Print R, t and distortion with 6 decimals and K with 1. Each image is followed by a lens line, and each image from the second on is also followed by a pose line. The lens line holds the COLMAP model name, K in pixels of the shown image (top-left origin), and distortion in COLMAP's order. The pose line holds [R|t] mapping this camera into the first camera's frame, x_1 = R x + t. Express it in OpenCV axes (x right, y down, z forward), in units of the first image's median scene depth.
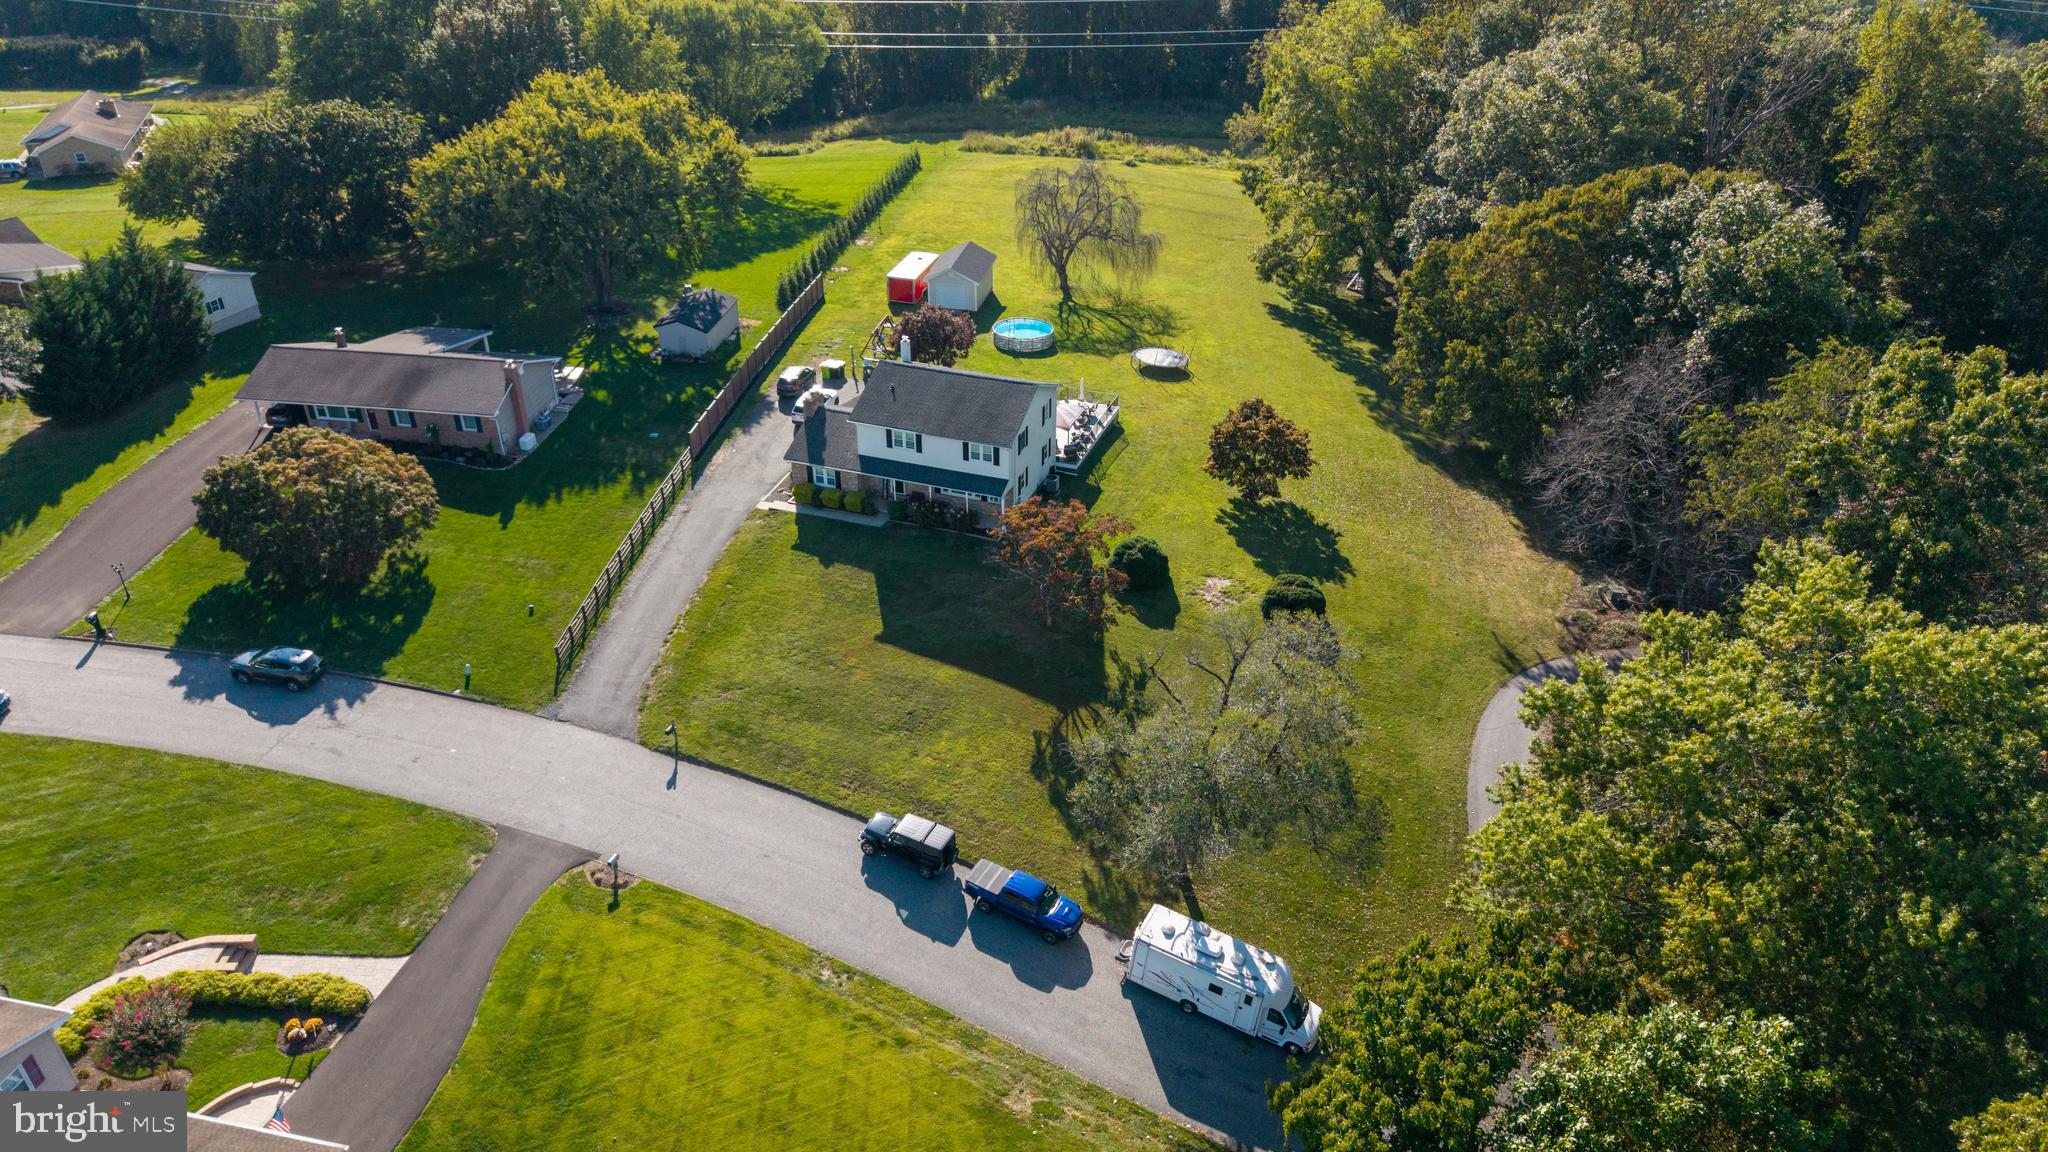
lens RADIAL K [[1366.2, 0, 1034.5], [0, 1366.2, 577.7], [0, 0, 1]] dist [0.032310, -0.039037]
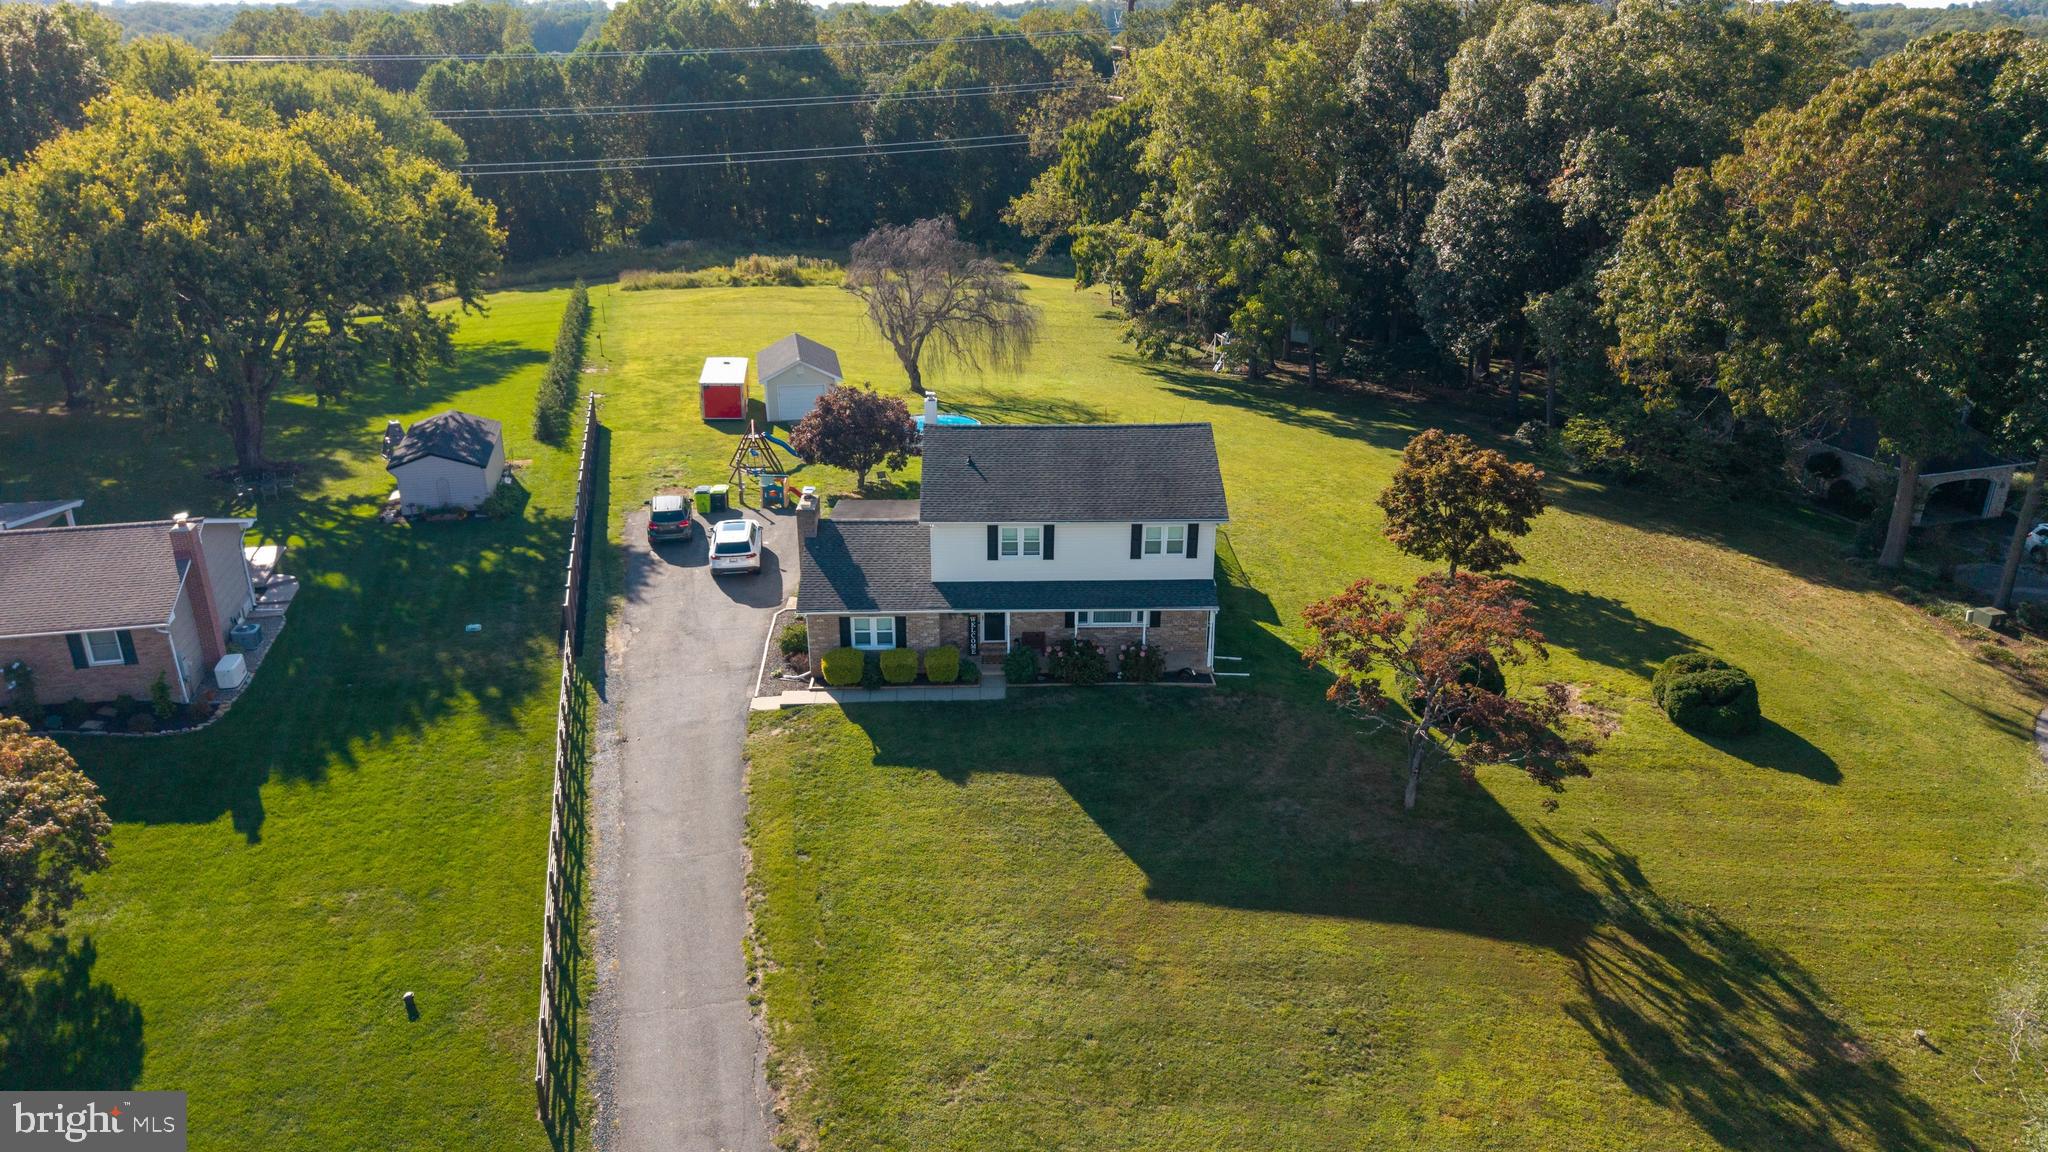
lens RADIAL K [[1366.2, 0, 1023.9], [0, 1366.2, 587.5], [0, 0, 1]] dist [0.032310, -0.039037]
pose [[0.931552, -0.143348, 0.334160, -0.267035], [0.191573, 0.974603, -0.115972, -0.014623], [-0.309049, 0.172049, 0.935354, 0.437897]]
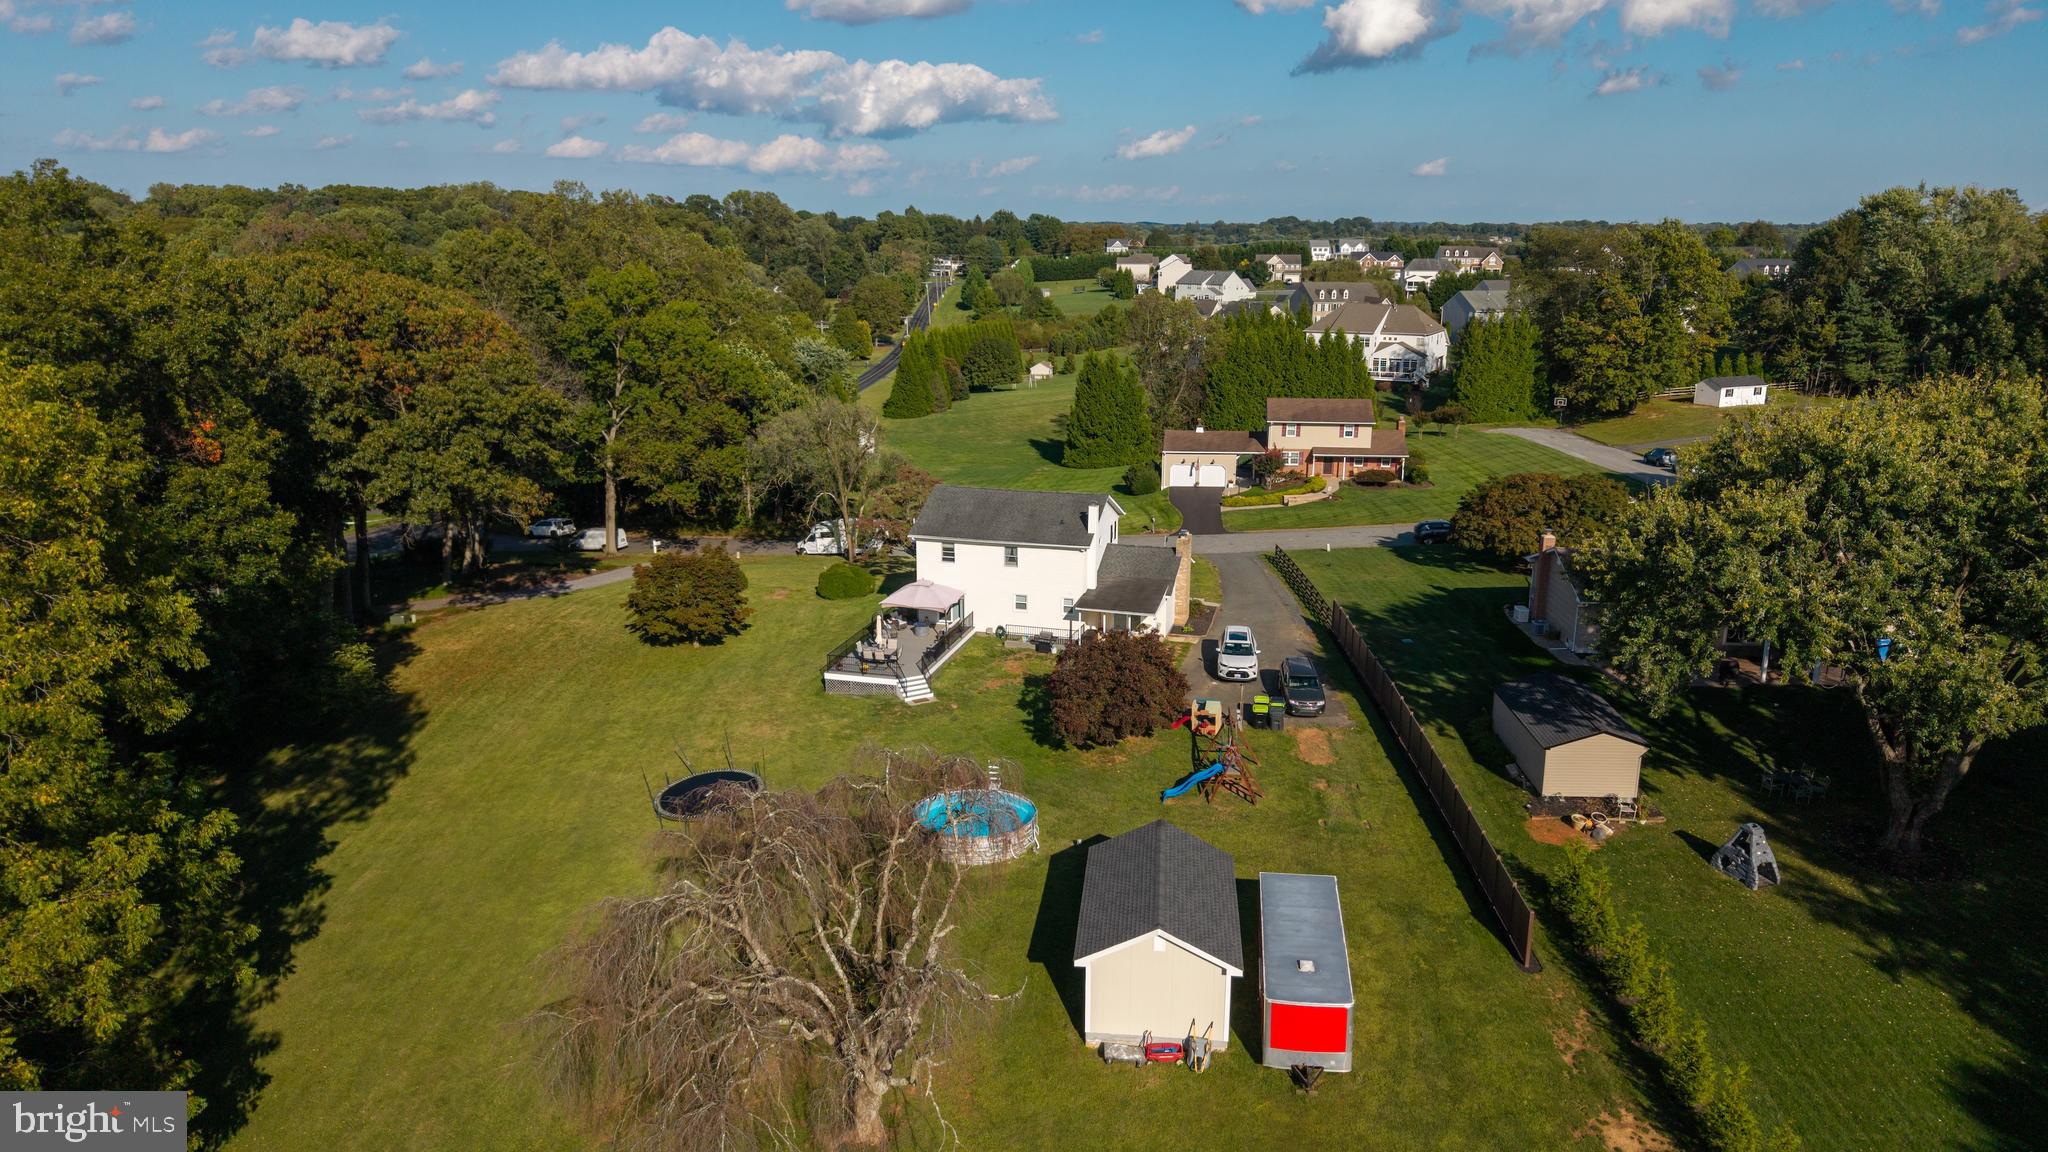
lens RADIAL K [[1366.2, 0, 1020.4], [0, 1366.2, 588.2], [0, 0, 1]] dist [0.032310, -0.039037]
pose [[-0.997302, 0.003148, -0.073337, 0.013413], [-0.050495, 0.695721, 0.716535, -0.736322], [0.053278, 0.718305, -0.693685, 1.611806]]
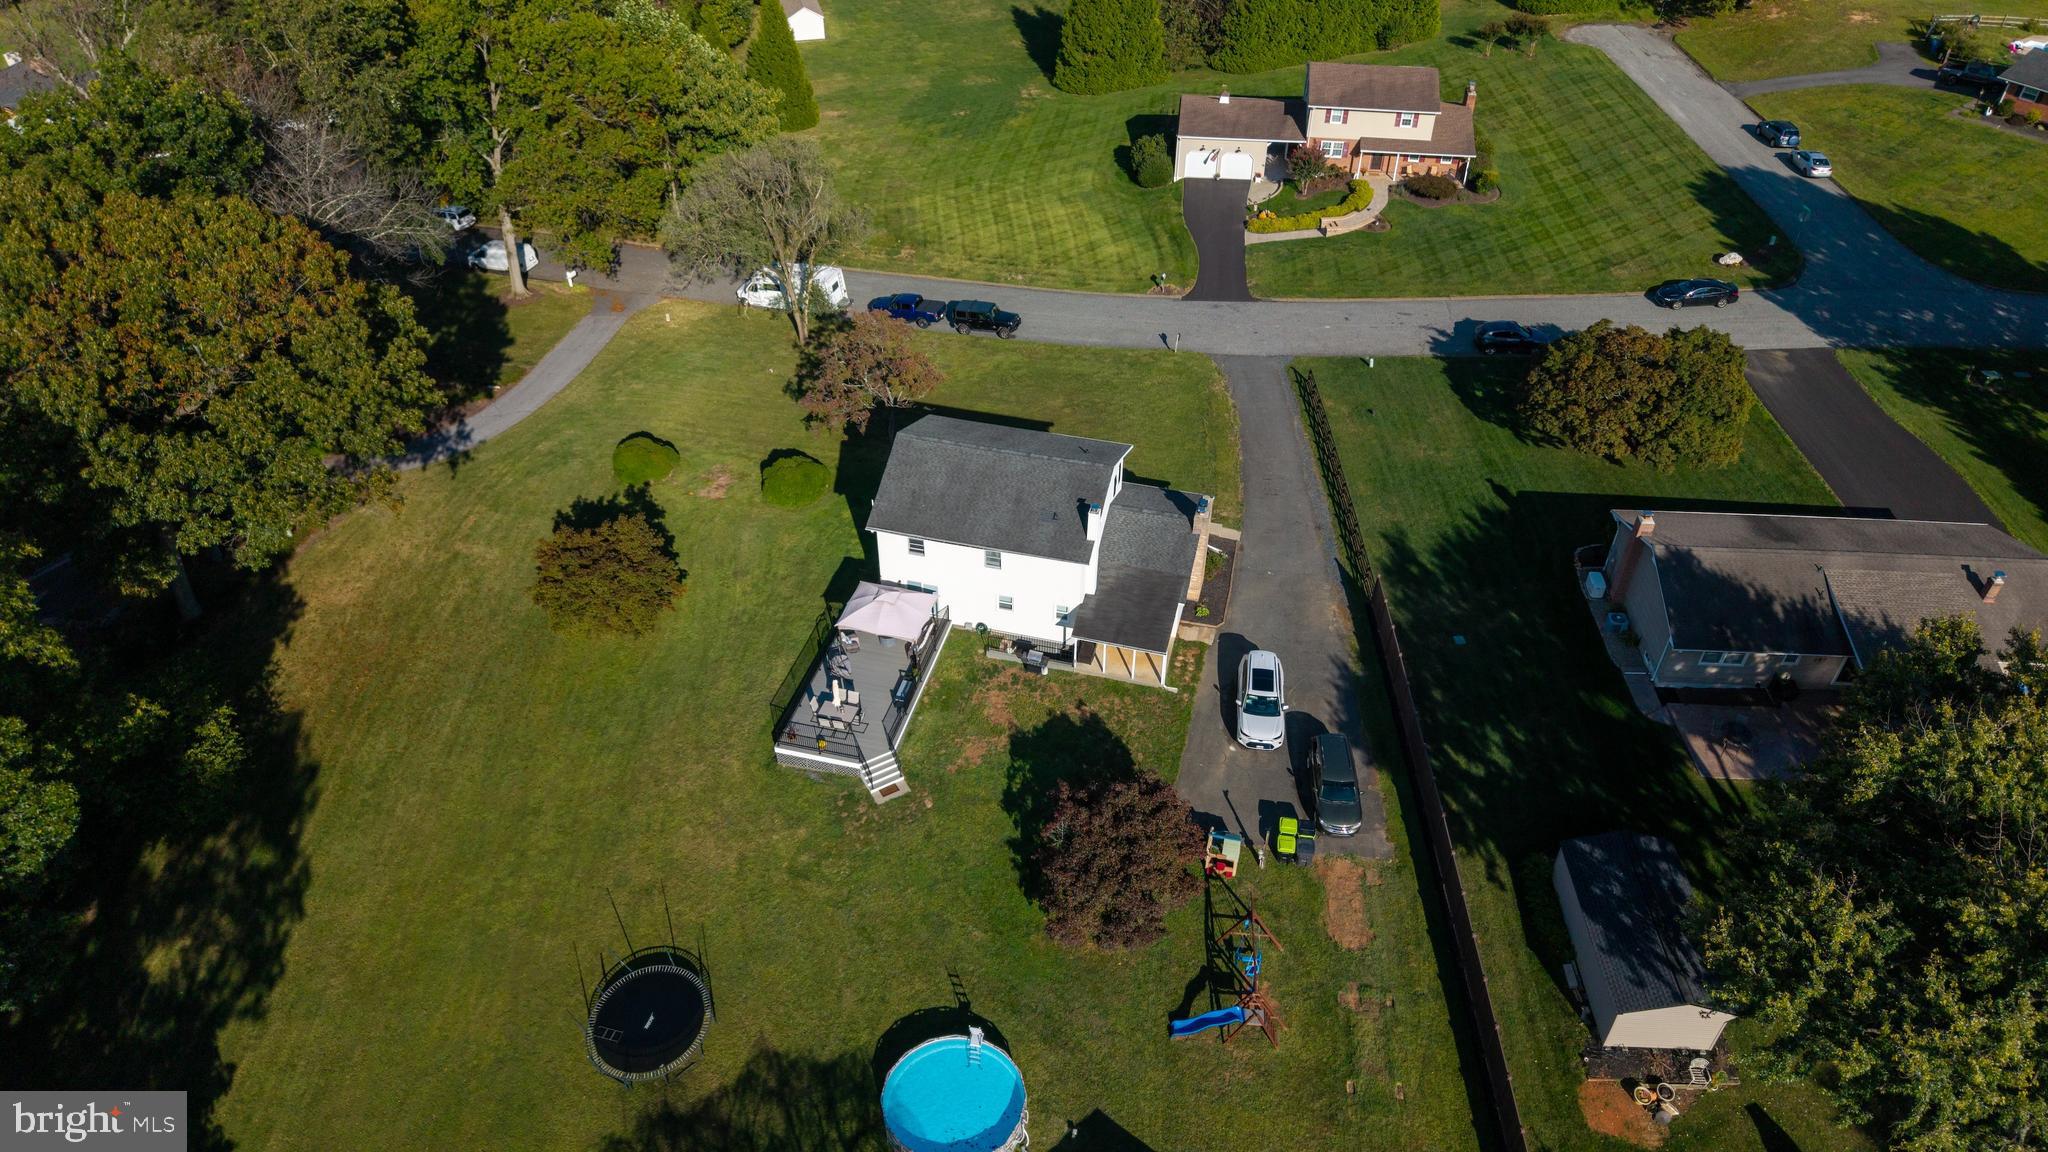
lens RADIAL K [[1366.2, 0, 1026.4], [0, 1366.2, 581.5], [0, 0, 1]] dist [0.032310, -0.039037]
pose [[-0.996222, 0.042983, -0.075464, -0.007074], [-0.057574, 0.323682, 0.944413, -0.798580], [0.065020, 0.945189, -0.319984, 1.242009]]
